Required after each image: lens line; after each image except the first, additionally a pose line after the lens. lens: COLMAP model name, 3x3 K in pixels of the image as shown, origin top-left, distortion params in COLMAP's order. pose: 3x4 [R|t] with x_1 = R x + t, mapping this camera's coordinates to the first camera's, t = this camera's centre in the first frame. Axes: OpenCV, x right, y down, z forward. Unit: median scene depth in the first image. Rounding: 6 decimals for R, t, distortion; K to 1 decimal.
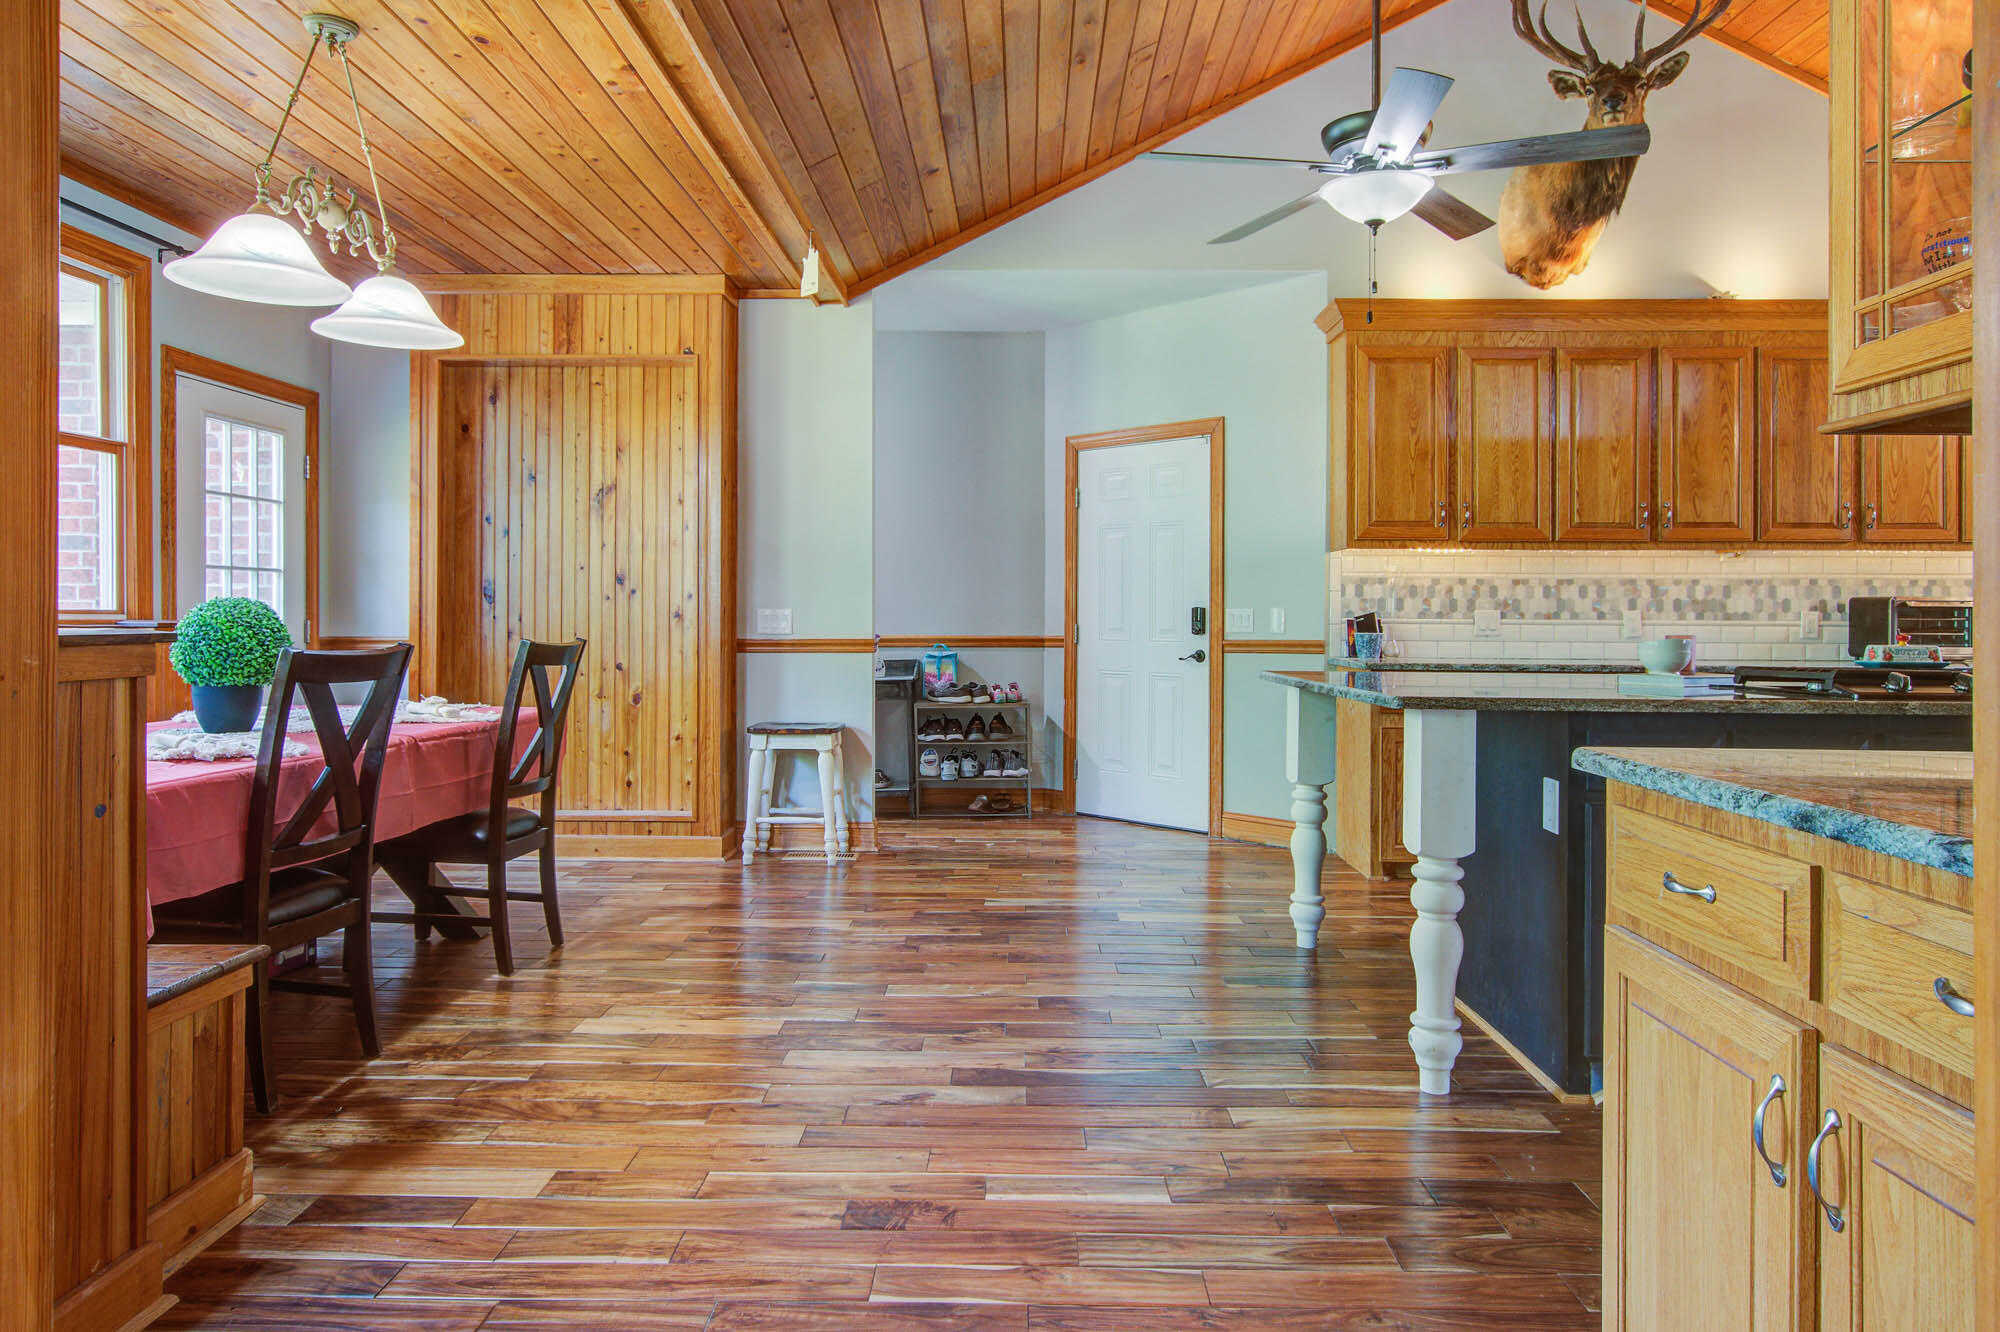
lens RADIAL K [[1309.4, 0, 998.3], [0, 1309.4, 635.4], [0, 0, 1]] dist [0.001161, -0.000641]
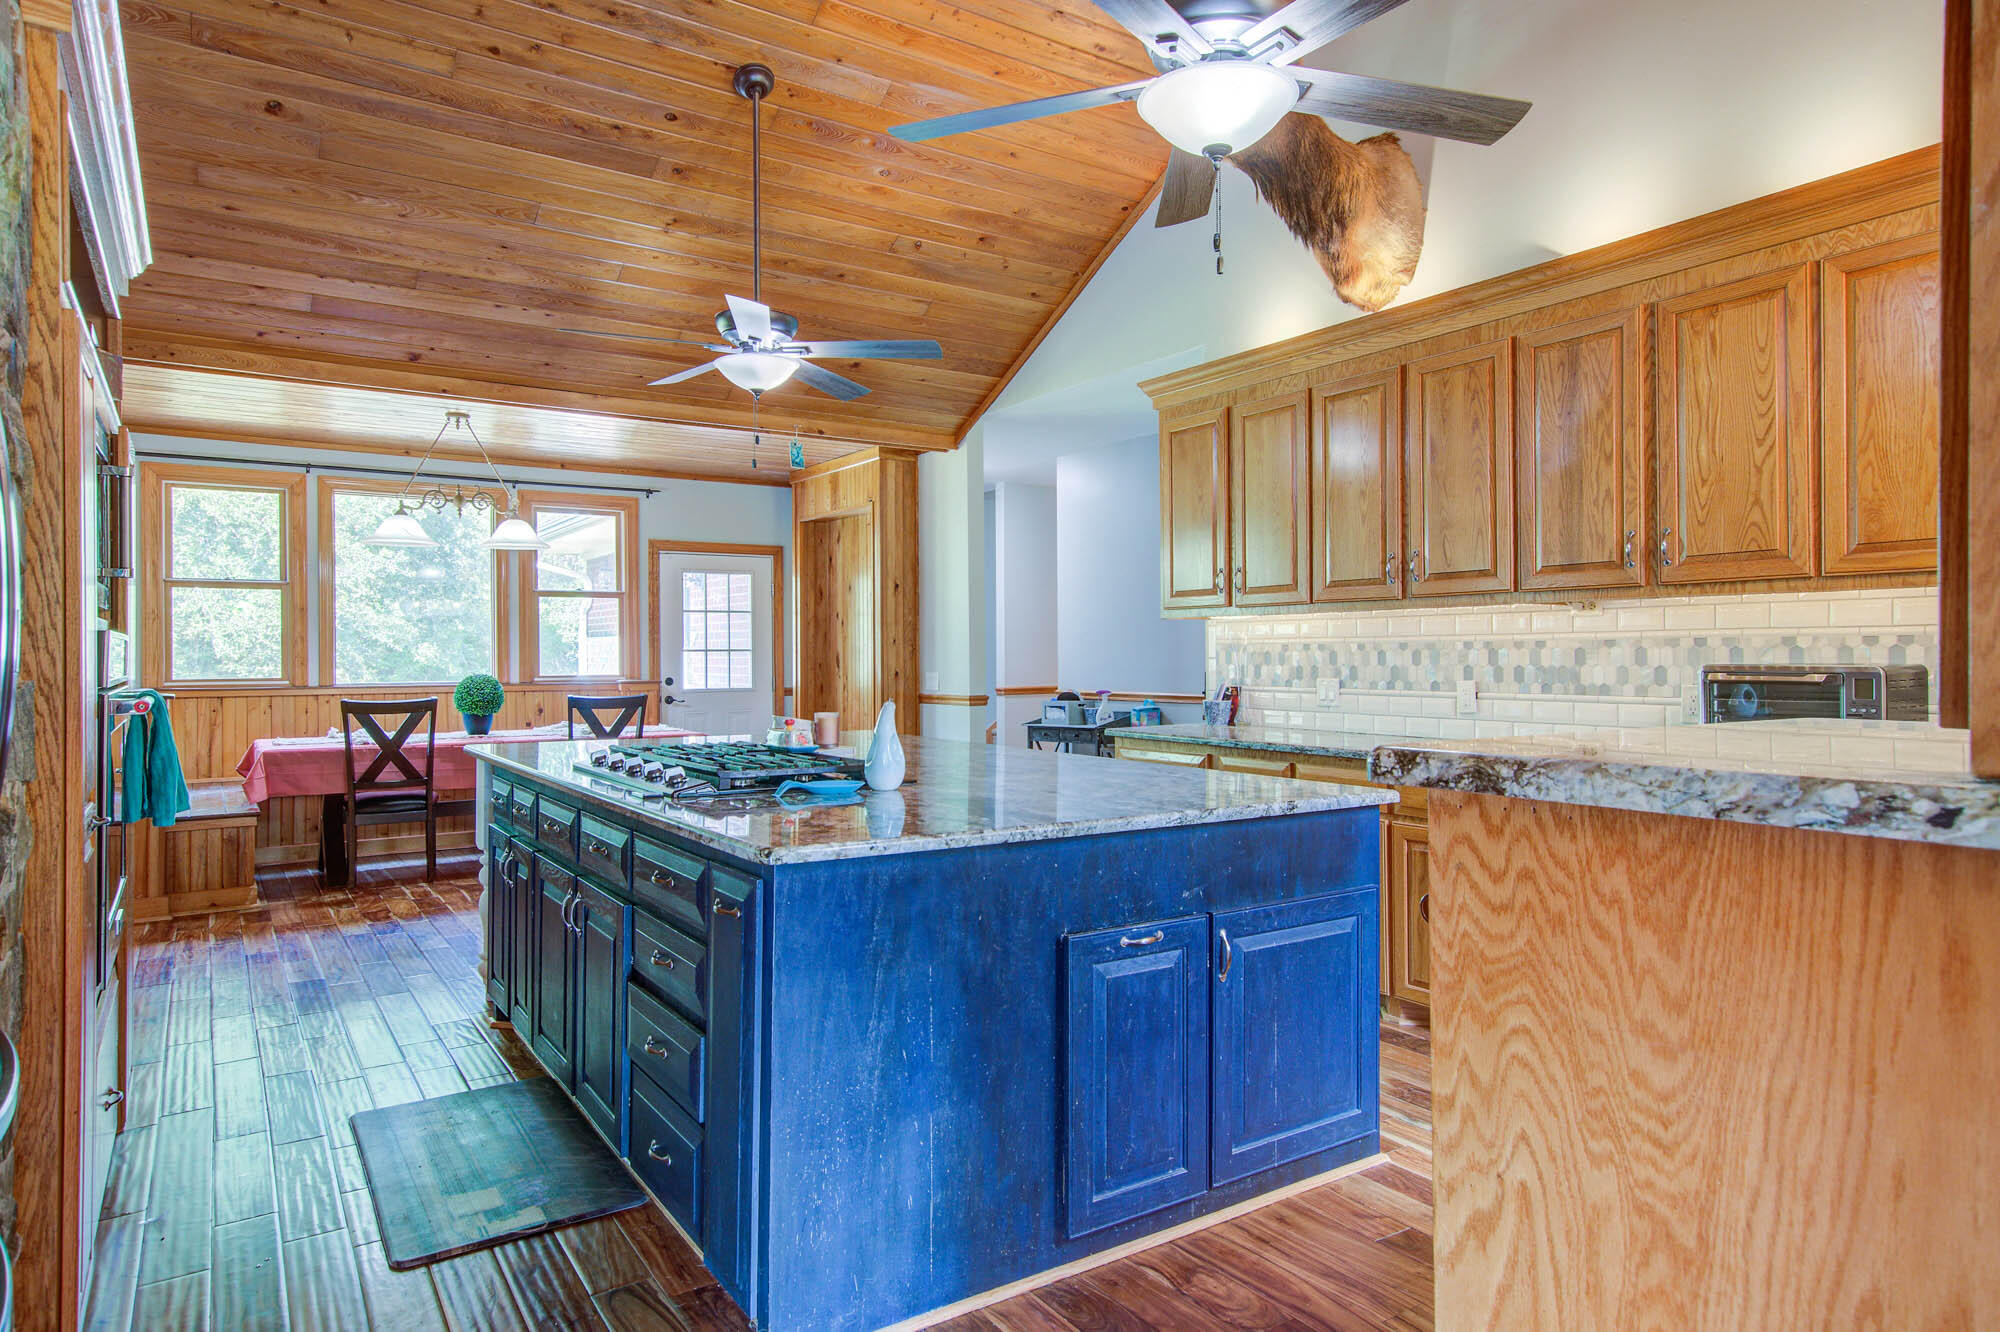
lens RADIAL K [[1147.7, 0, 953.5], [0, 1147.7, 669.5], [0, 0, 1]] dist [0.002321, 0.000632]
pose [[0.572899, 0.001287, -0.819625, 0.903866], [-0.004008, 0.999991, -0.001231, -0.024099], [0.819617, 0.003990, 0.572899, 0.340119]]
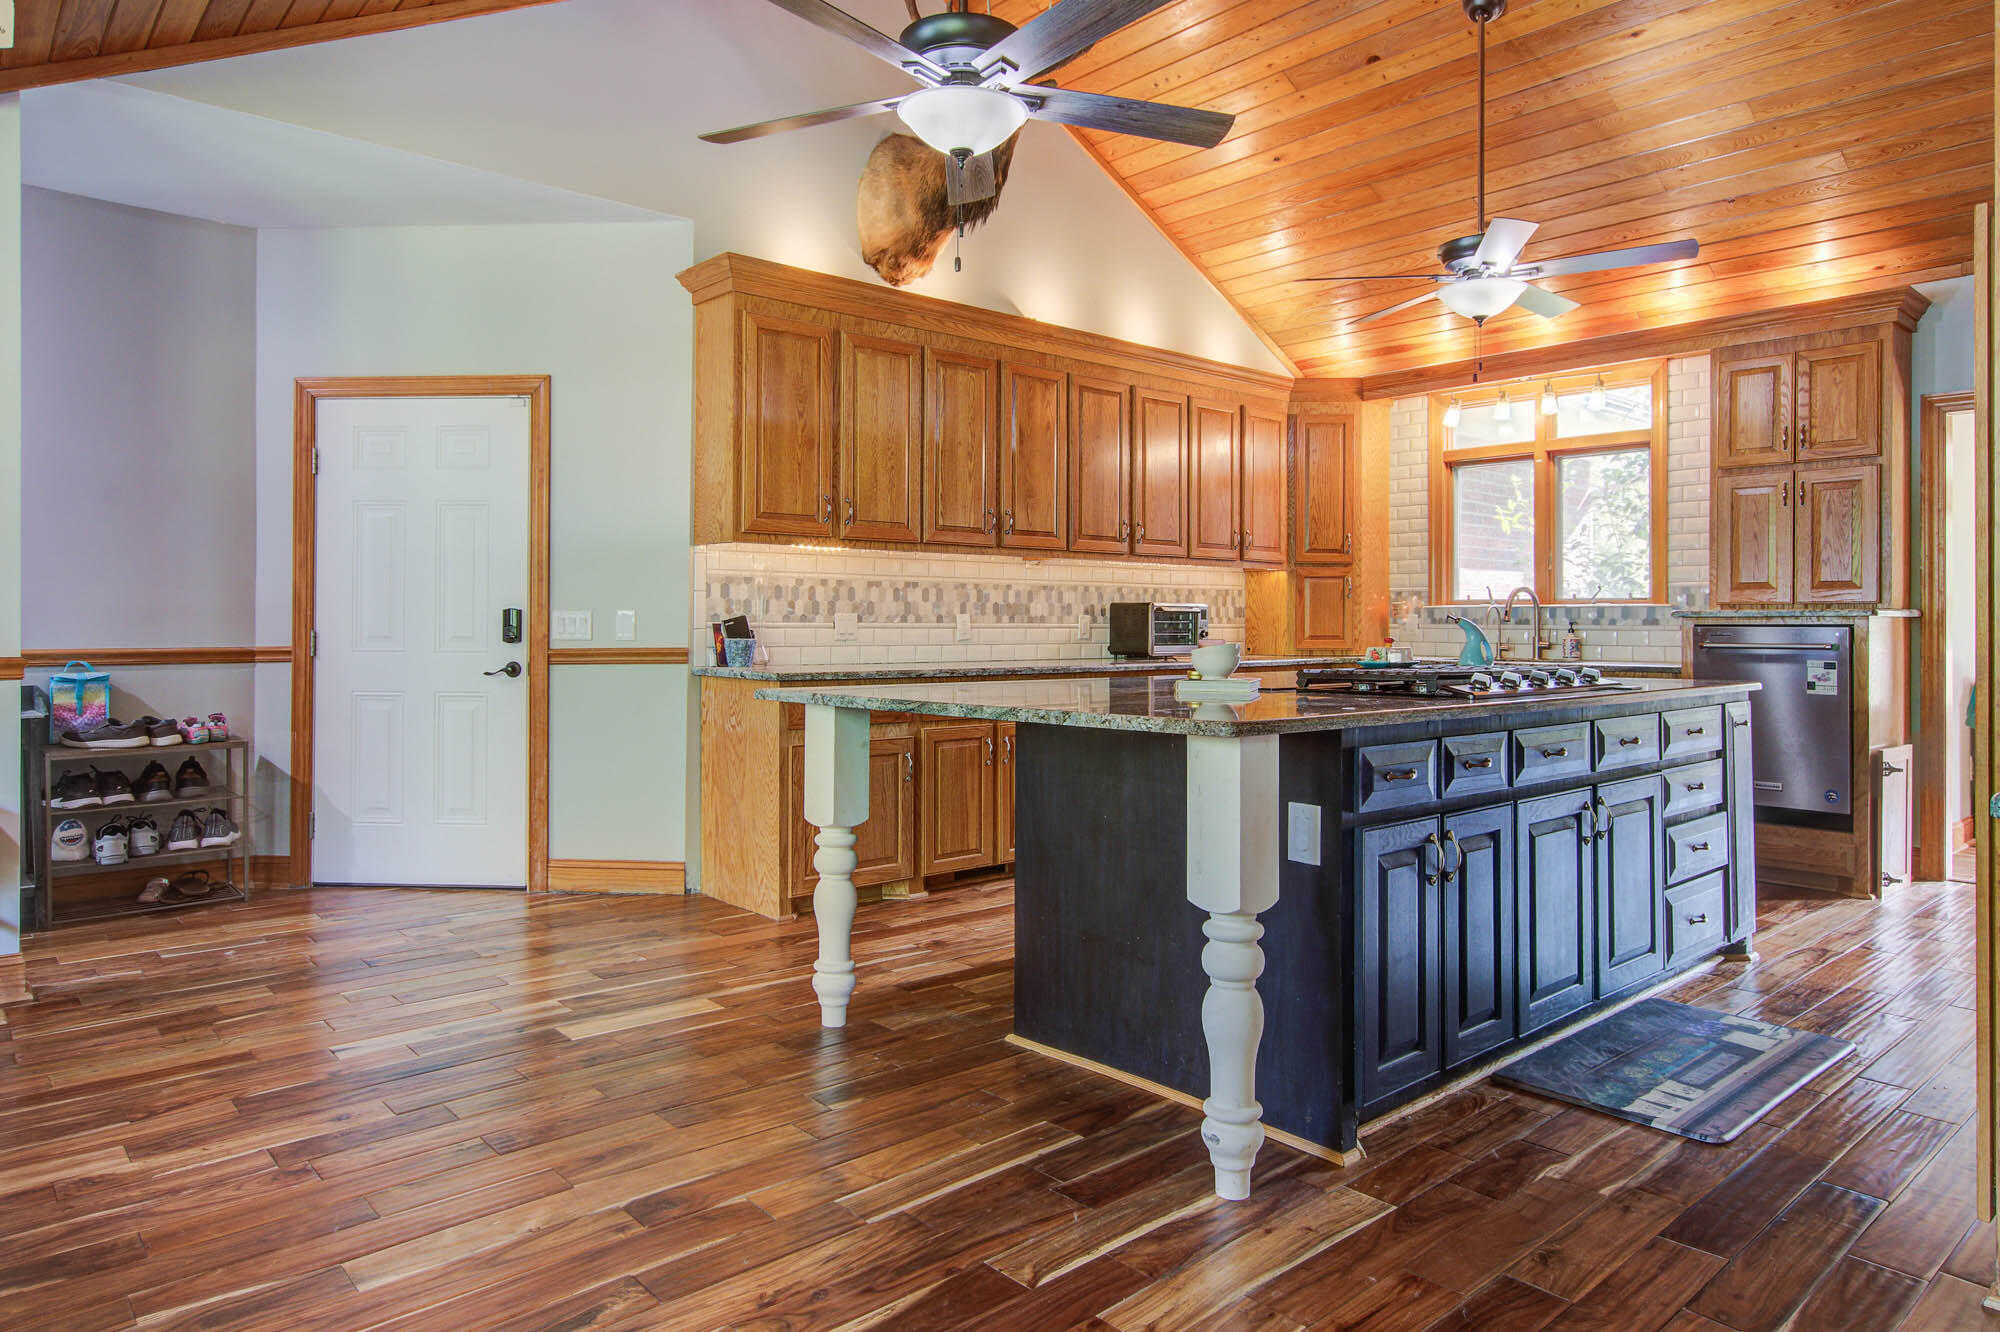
lens RADIAL K [[1231.3, 0, 993.5], [0, 1231.3, 631.4], [0, 0, 1]] dist [-0.004151, 0.000497]
pose [[0.734608, -0.008010, 0.678445, -0.159789], [0.009082, 0.999957, 0.001973, -0.006948], [-0.678431, 0.004713, 0.734649, 0.277828]]
